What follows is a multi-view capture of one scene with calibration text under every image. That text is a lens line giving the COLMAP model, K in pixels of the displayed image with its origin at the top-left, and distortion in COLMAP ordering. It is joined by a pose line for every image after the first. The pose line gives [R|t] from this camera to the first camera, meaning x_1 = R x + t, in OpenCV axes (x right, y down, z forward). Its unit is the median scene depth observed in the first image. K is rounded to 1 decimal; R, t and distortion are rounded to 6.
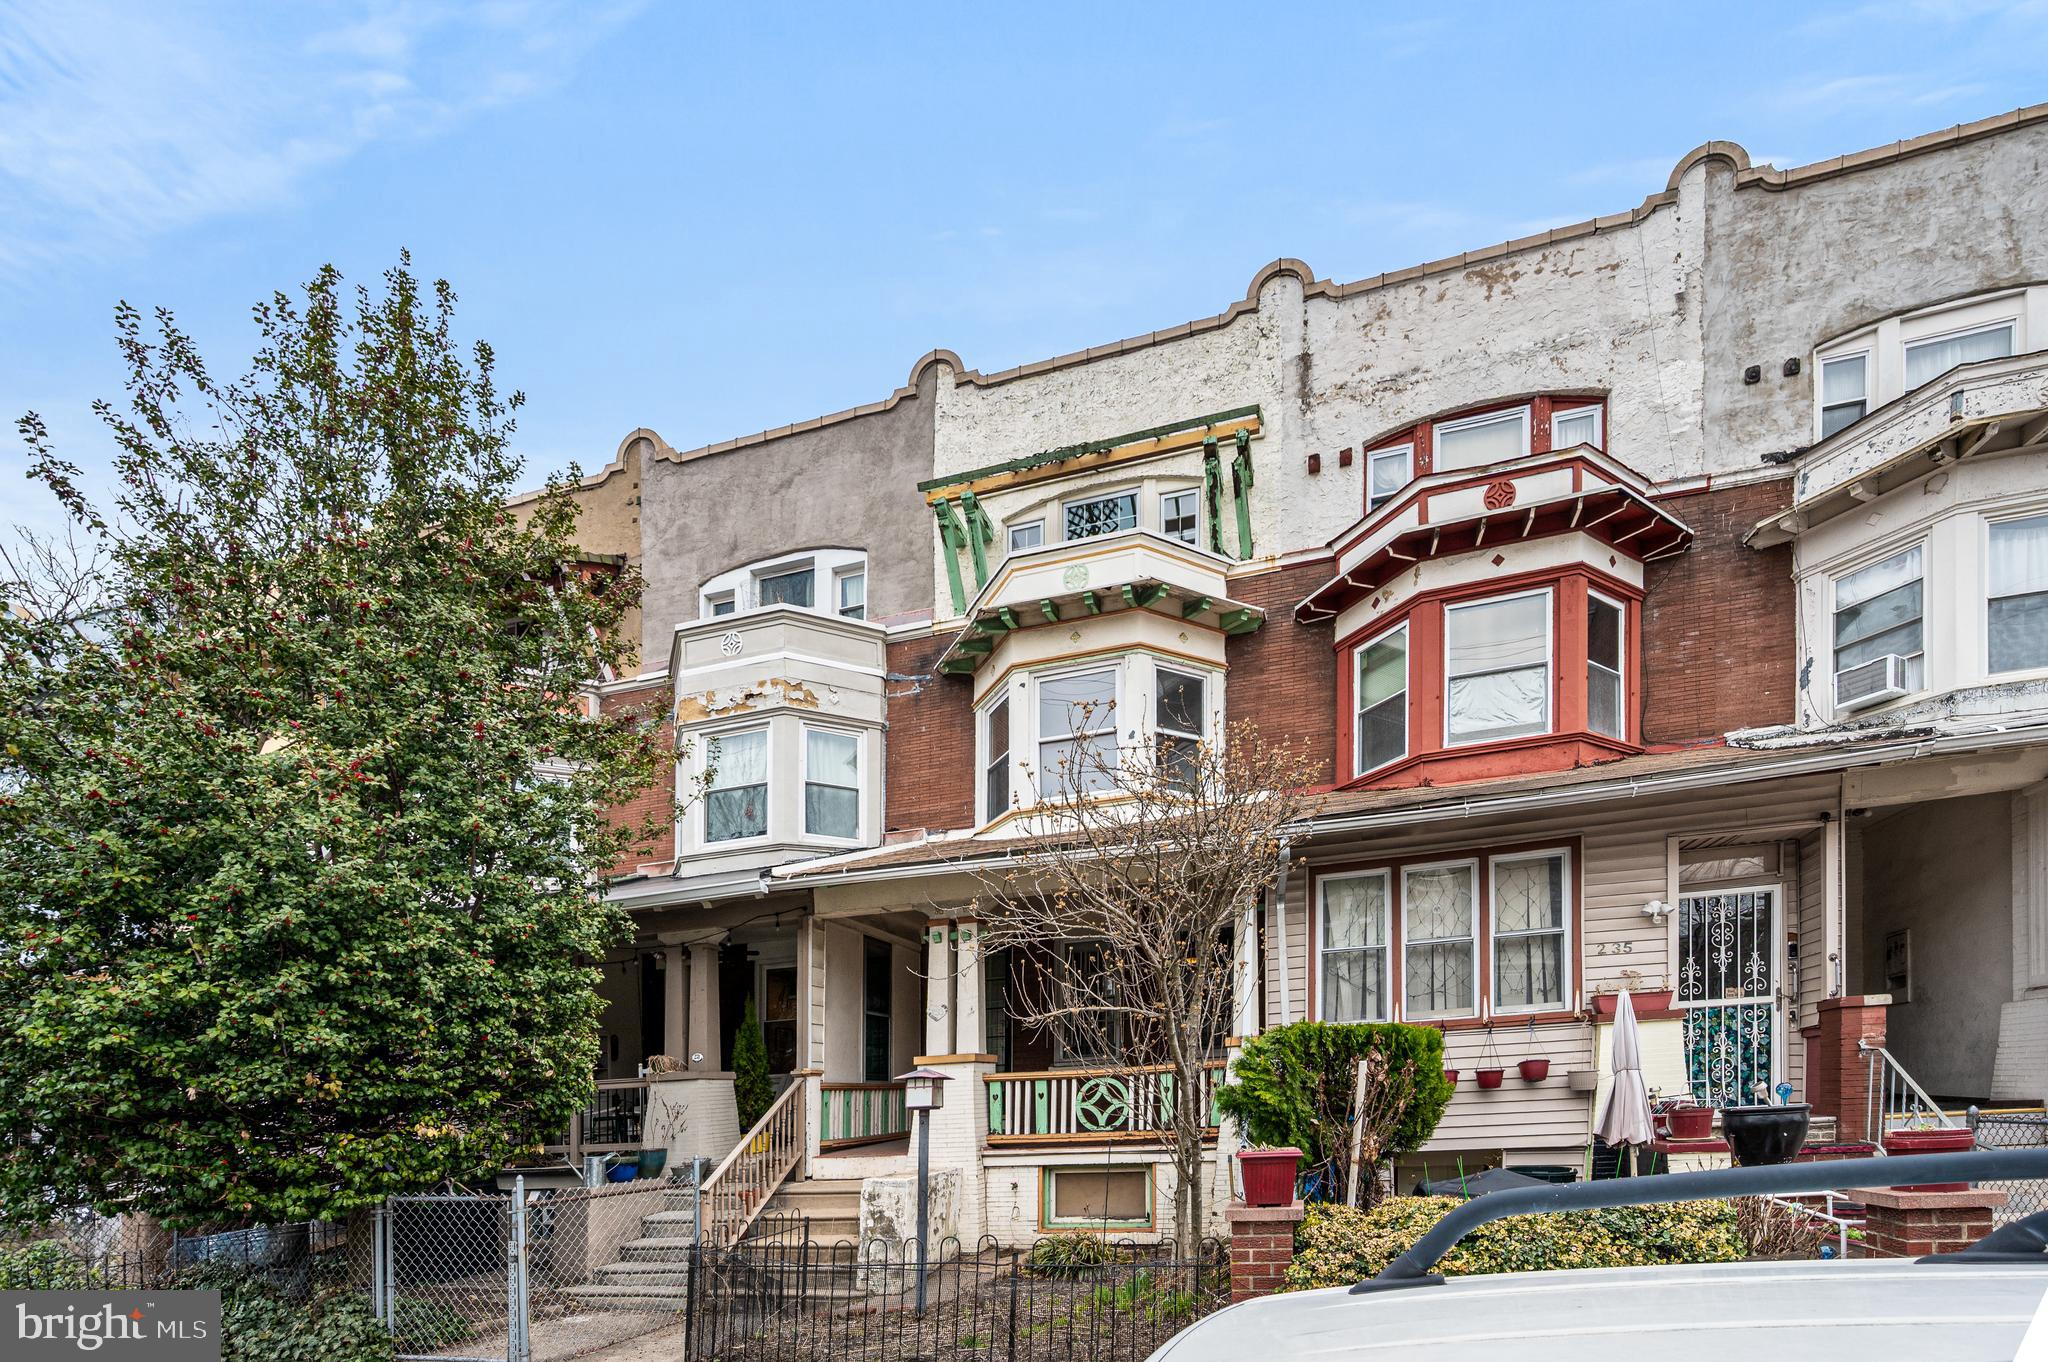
lens RADIAL K [[819.0, 0, 1033.4], [0, 819.0, 688.1], [0, 0, 1]] dist [-0.001677, 0.000098]
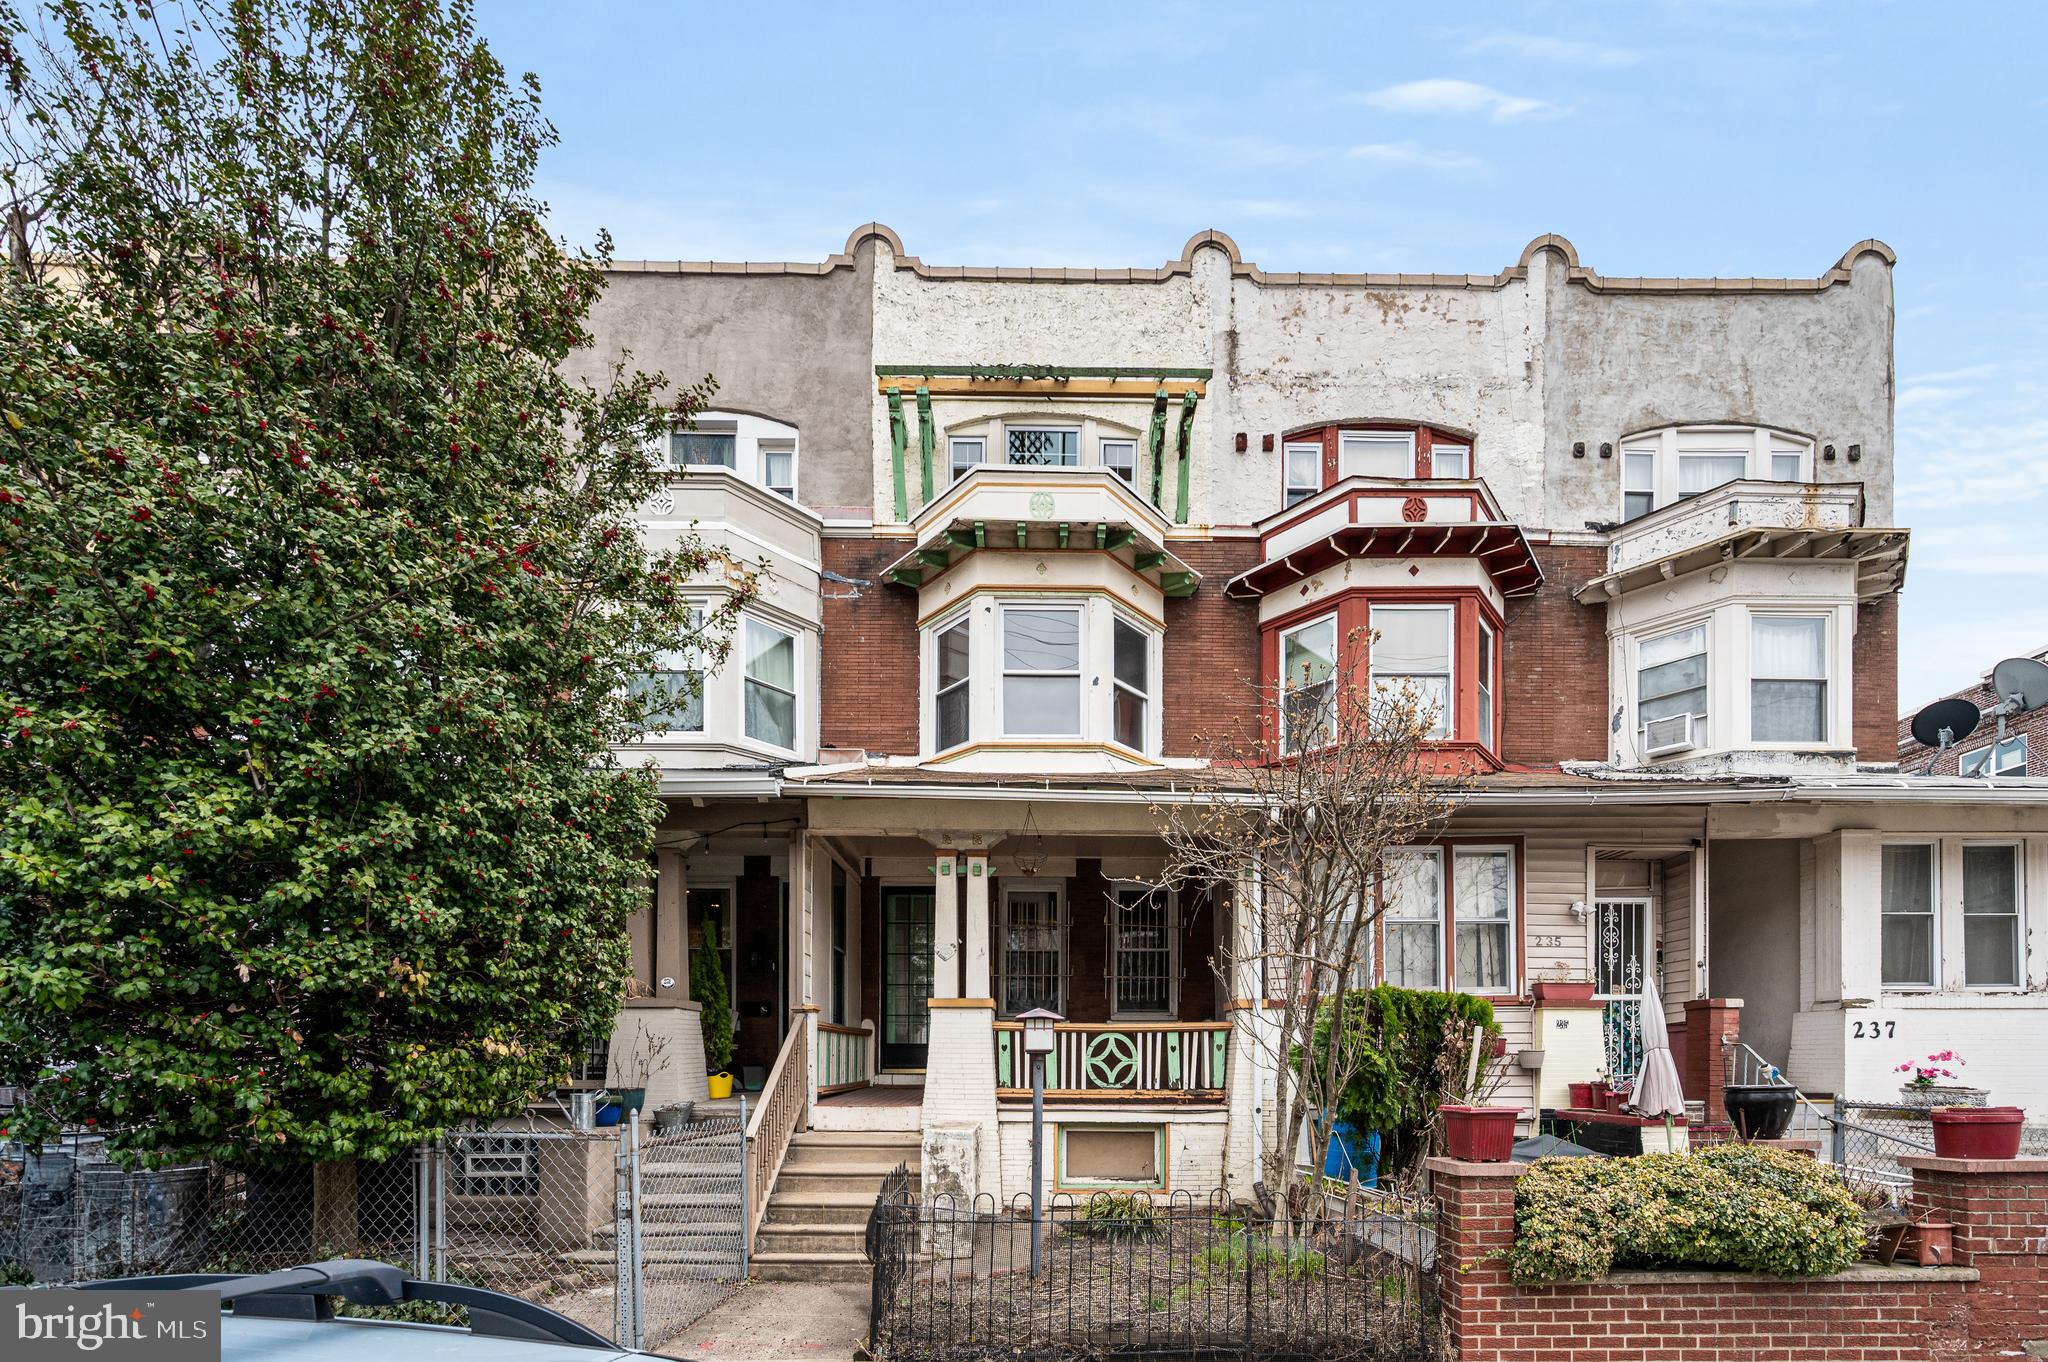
lens RADIAL K [[866.3, 0, 1018.2], [0, 866.3, 661.5], [0, 0, 1]] dist [-0.001922, 0.000171]
pose [[0.957794, 0.156794, 0.240927, -0.189570], [-0.163154, 0.986579, 0.006554, 0.038622], [-0.236666, -0.045586, 0.970521, 0.046539]]
